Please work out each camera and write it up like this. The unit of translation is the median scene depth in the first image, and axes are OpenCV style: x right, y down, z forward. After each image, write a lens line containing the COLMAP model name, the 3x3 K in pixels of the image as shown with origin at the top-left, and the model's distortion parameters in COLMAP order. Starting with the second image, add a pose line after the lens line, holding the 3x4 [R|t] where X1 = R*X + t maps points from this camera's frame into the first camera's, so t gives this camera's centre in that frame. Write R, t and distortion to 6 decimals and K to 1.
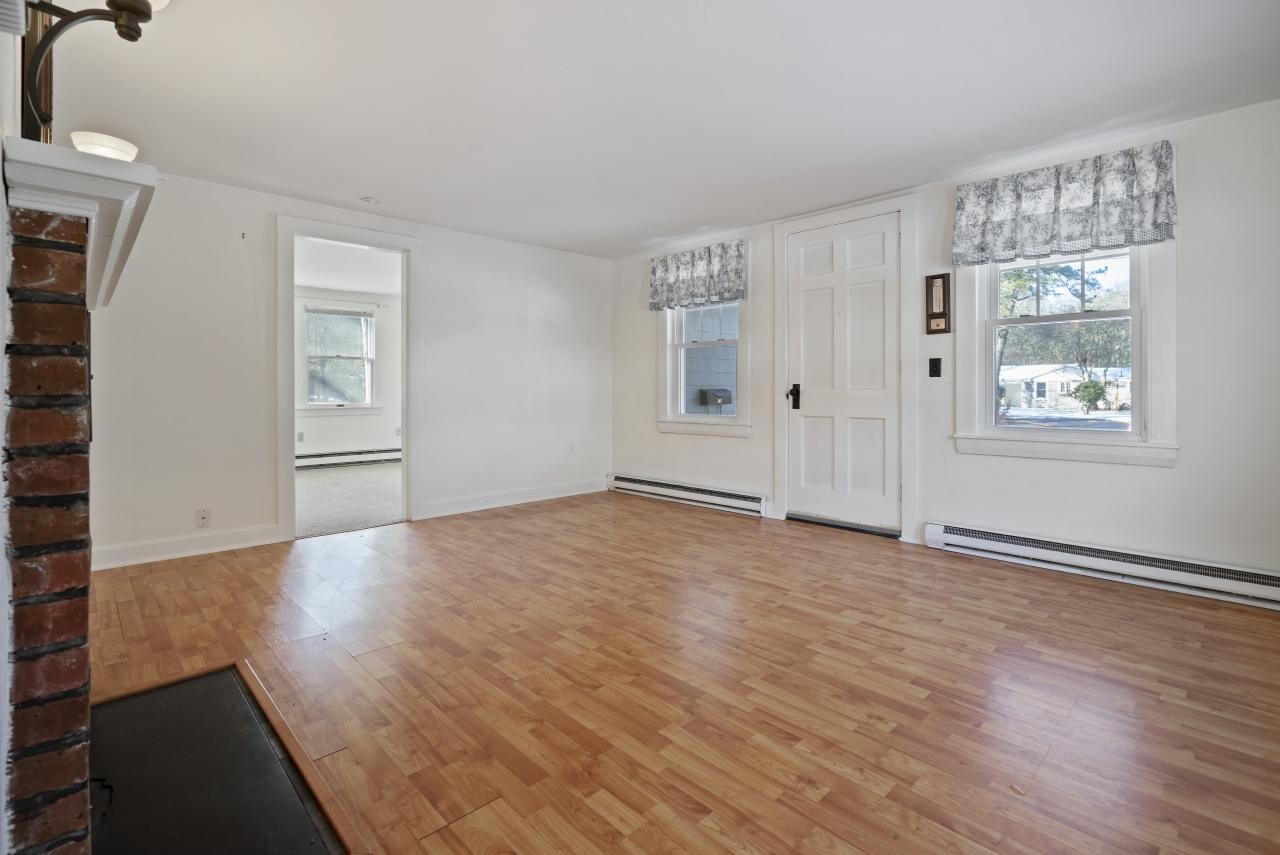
lens RADIAL K [[587.7, 0, 640.2], [0, 587.7, 377.5], [0, 0, 1]] dist [-0.006688, -0.001153]
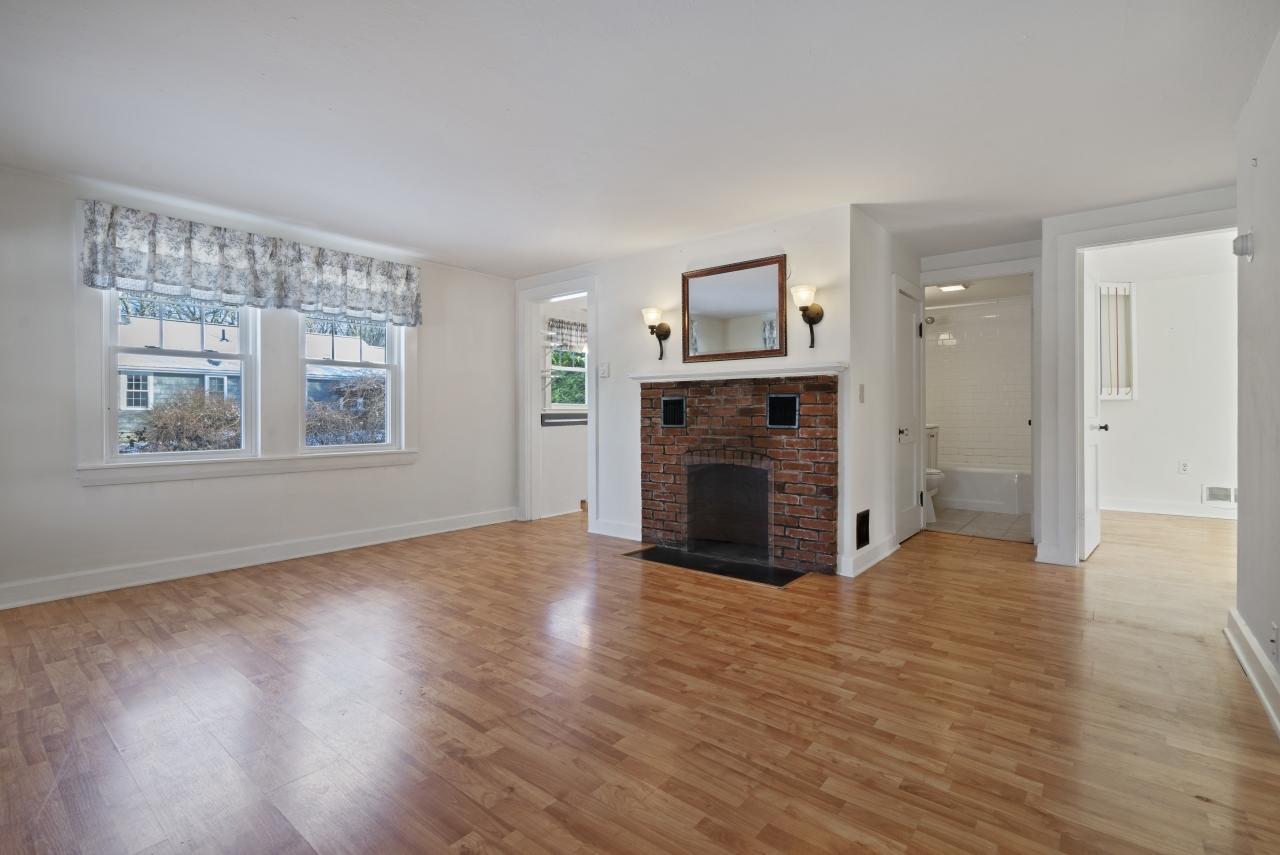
lens RADIAL K [[587.7, 0, 644.4], [0, 587.7, 403.8], [0, 0, 1]] dist [-0.006688, -0.001153]
pose [[-0.991280, 0.000909, -0.131771, -0.093932], [0.006074, 0.999229, -0.038800, 0.040361], [0.131634, -0.039262, -0.990521, 2.089973]]
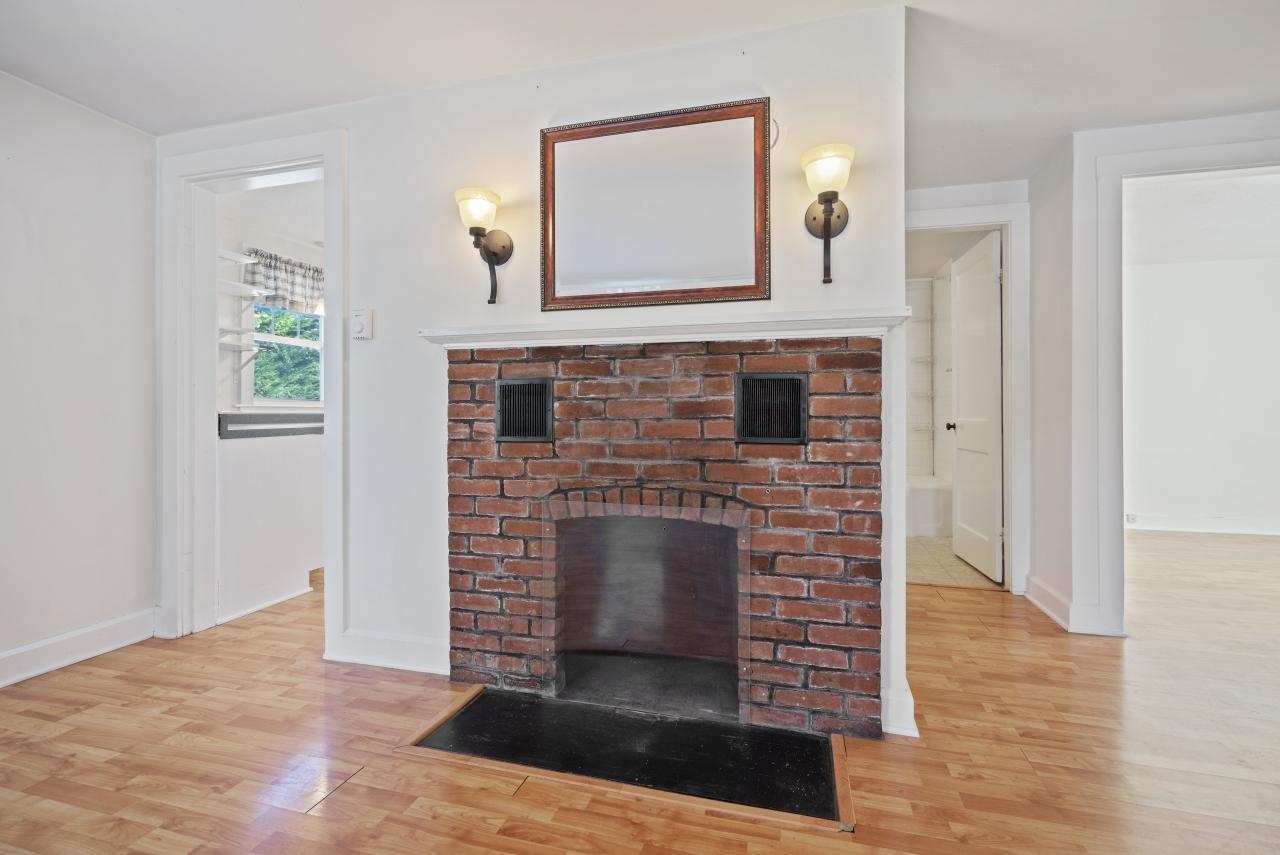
lens RADIAL K [[587.7, 0, 645.3], [0, 587.7, 408.1], [0, 0, 1]] dist [-0.006688, -0.001153]
pose [[-0.859264, -0.000431, -0.511533, -0.125717], [0.014270, 0.999590, -0.024813, 0.018821], [0.511334, -0.028621, -0.858905, 1.214834]]
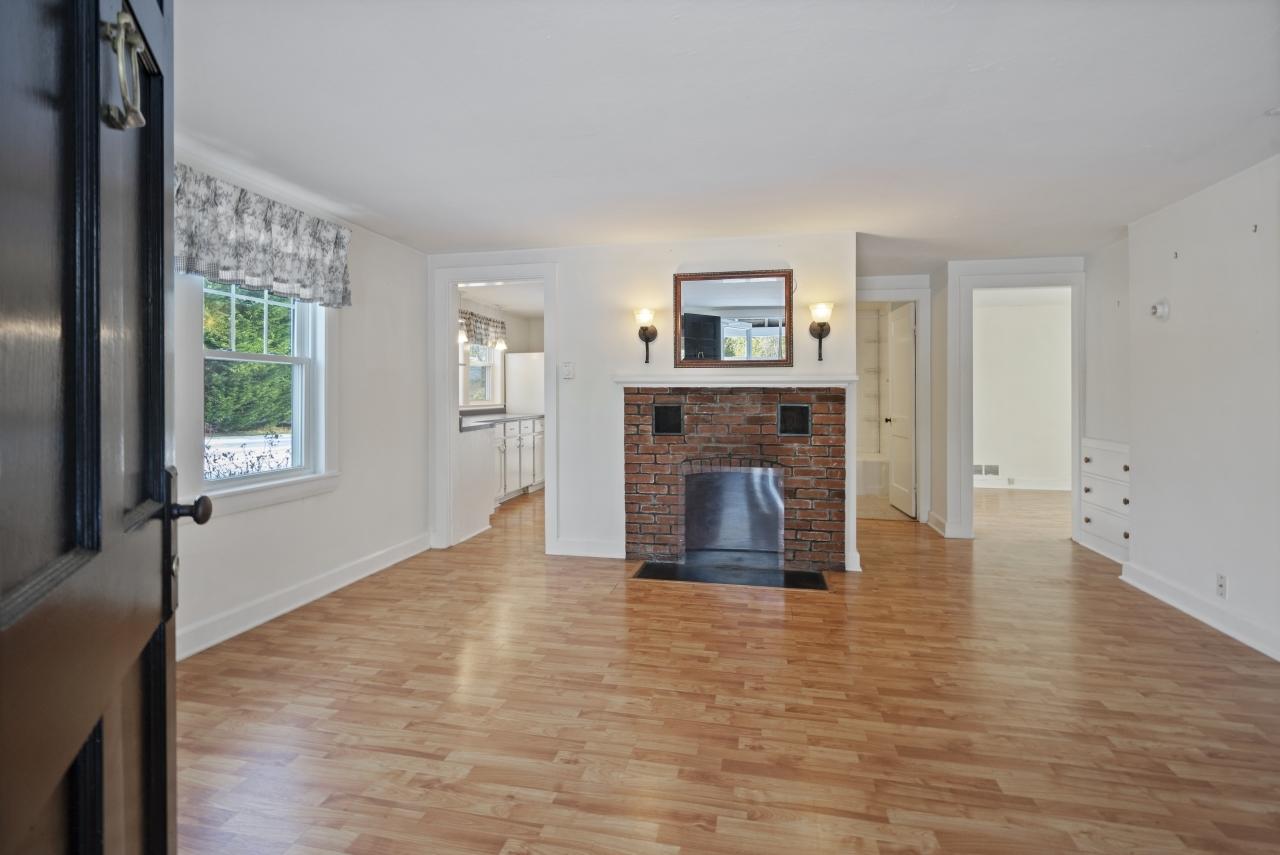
lens RADIAL K [[587.7, 0, 643.9], [0, 587.7, 393.0], [0, 0, 1]] dist [-0.006688, -0.001153]
pose [[-0.822625, -0.003223, -0.568576, 0.574710], [0.012863, 0.999623, -0.024277, -0.035666], [0.568440, -0.027284, -0.822273, 1.717924]]
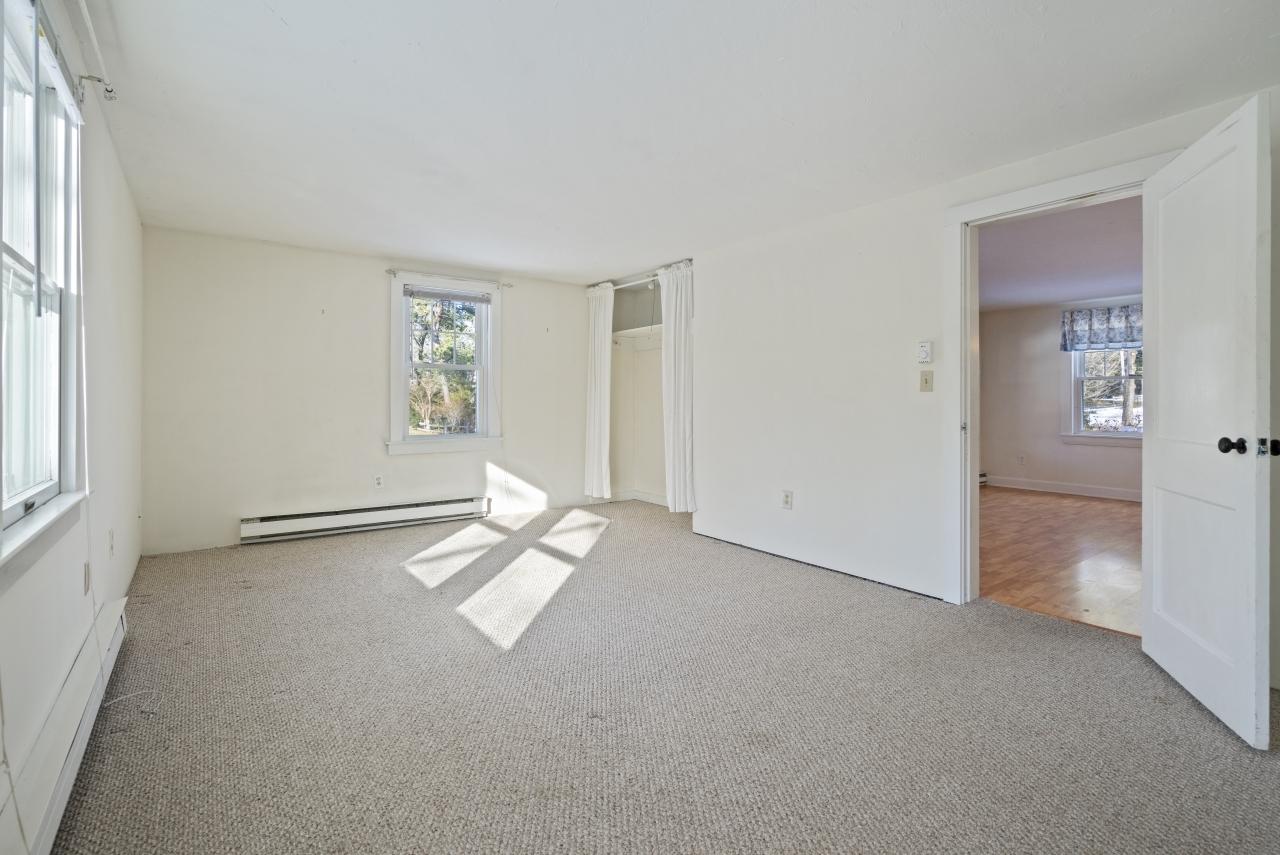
lens RADIAL K [[587.7, 0, 622.0], [0, 587.7, 403.6], [0, 0, 1]] dist [-0.006688, -0.001153]
pose [[0.143133, -0.001835, 0.989702, -2.085483], [-0.025906, 0.999649, 0.005600, 0.014269], [-0.989364, -0.026441, 0.143035, 2.345559]]
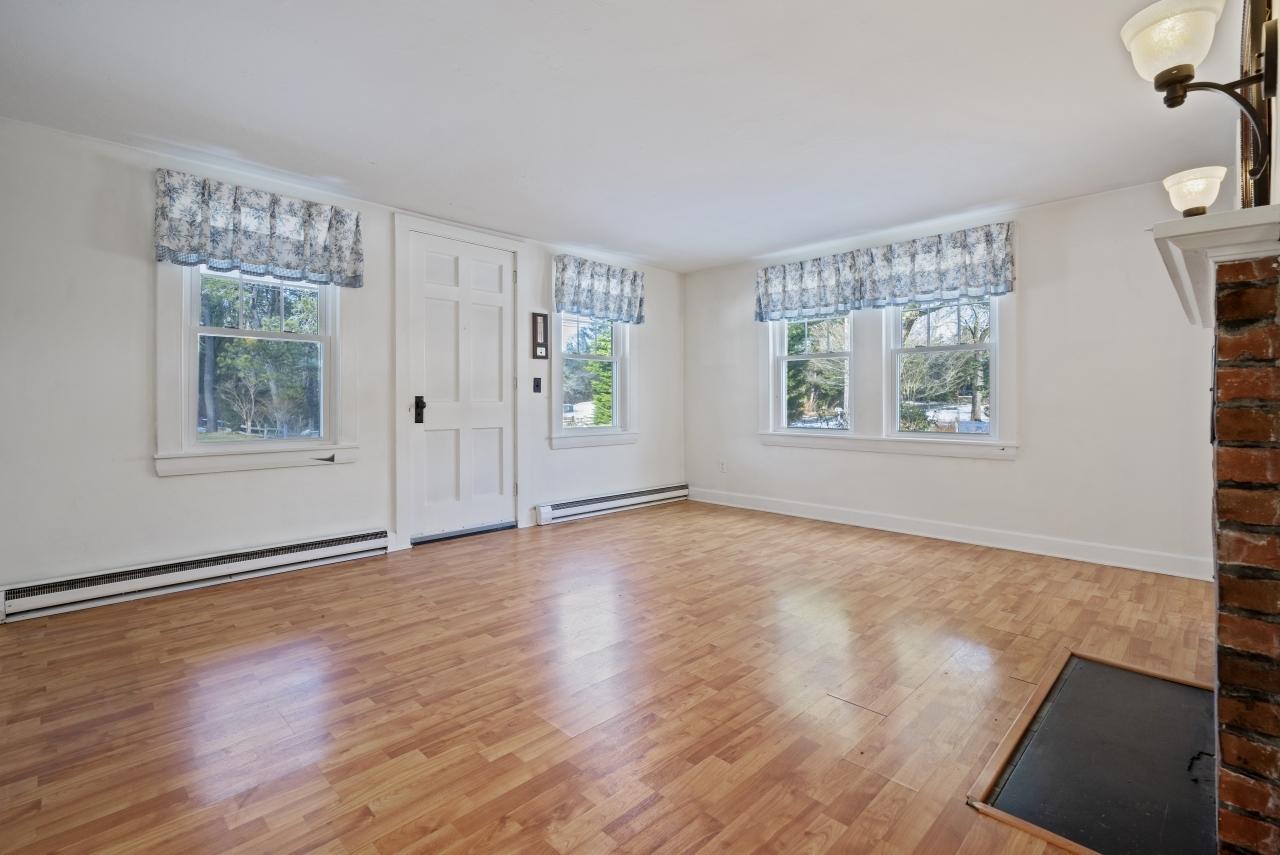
lens RADIAL K [[587.7, 0, 626.3], [0, 587.7, 391.1], [0, 0, 1]] dist [-0.006688, -0.001153]
pose [[-0.007354, 0.019052, 0.999791, -1.130898], [-0.021337, 0.999588, -0.019205, 0.024215], [-0.999745, -0.021474, -0.006945, 1.171836]]
